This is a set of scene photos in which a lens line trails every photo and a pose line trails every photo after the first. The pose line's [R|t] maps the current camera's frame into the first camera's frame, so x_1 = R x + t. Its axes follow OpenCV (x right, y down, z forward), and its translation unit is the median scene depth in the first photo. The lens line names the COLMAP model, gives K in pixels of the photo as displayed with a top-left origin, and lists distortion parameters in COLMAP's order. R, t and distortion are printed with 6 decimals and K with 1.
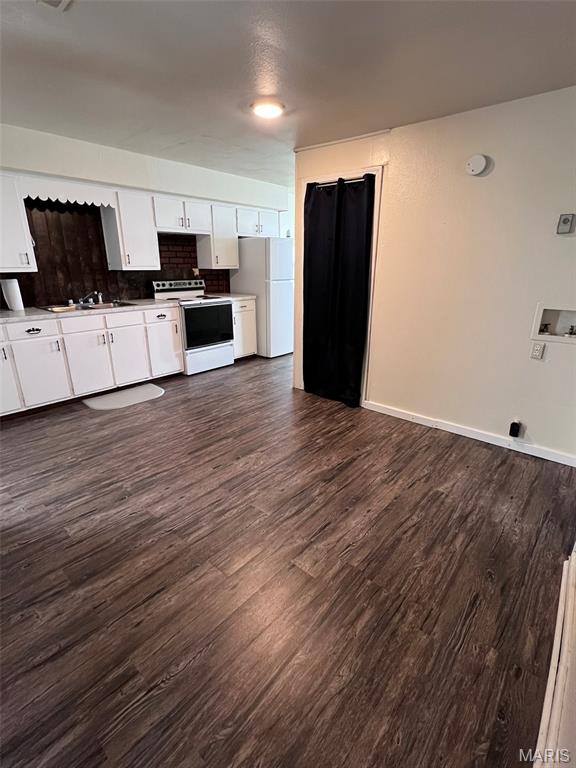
lens RADIAL K [[369.2, 0, 288.6], [0, 369.2, 383.4], [0, 0, 1]] dist [0.000363, 0.000273]
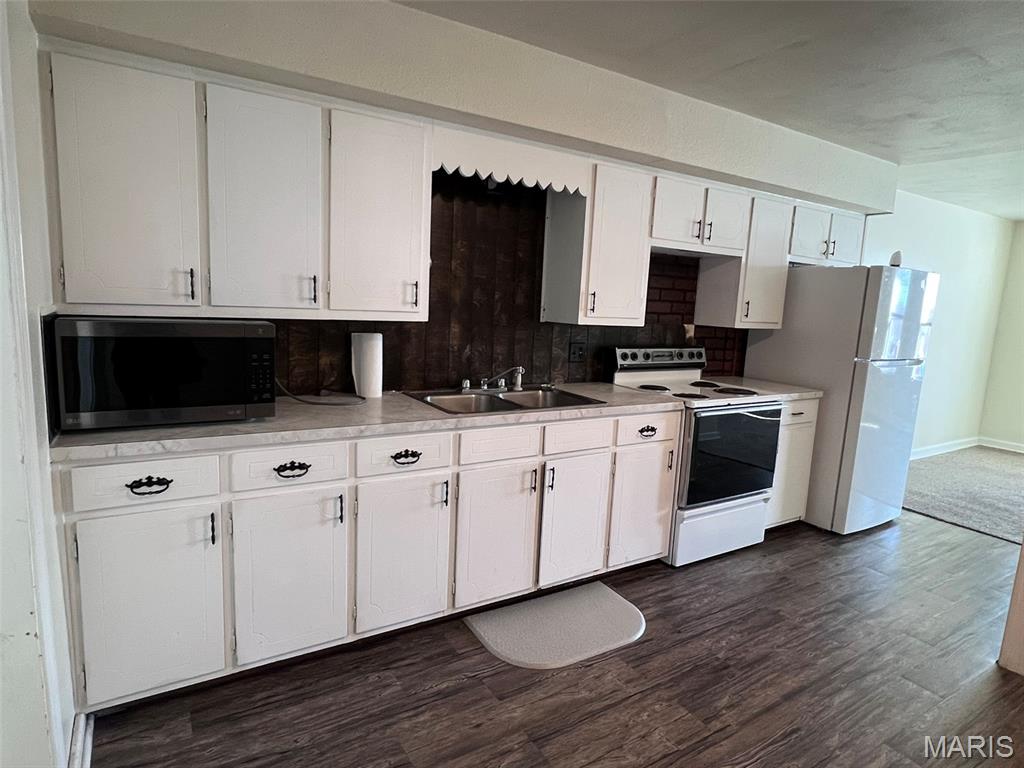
lens RADIAL K [[582.0, 0, 510.6], [0, 582.0, 384.8], [0, 0, 1]] dist [0.007253, 0.001185]
pose [[0.956328, 0.085671, -0.279460, -0.297102], [-0.133757, 0.978371, -0.157797, -0.100268], [0.259897, 0.188285, 0.947102, 0.285756]]
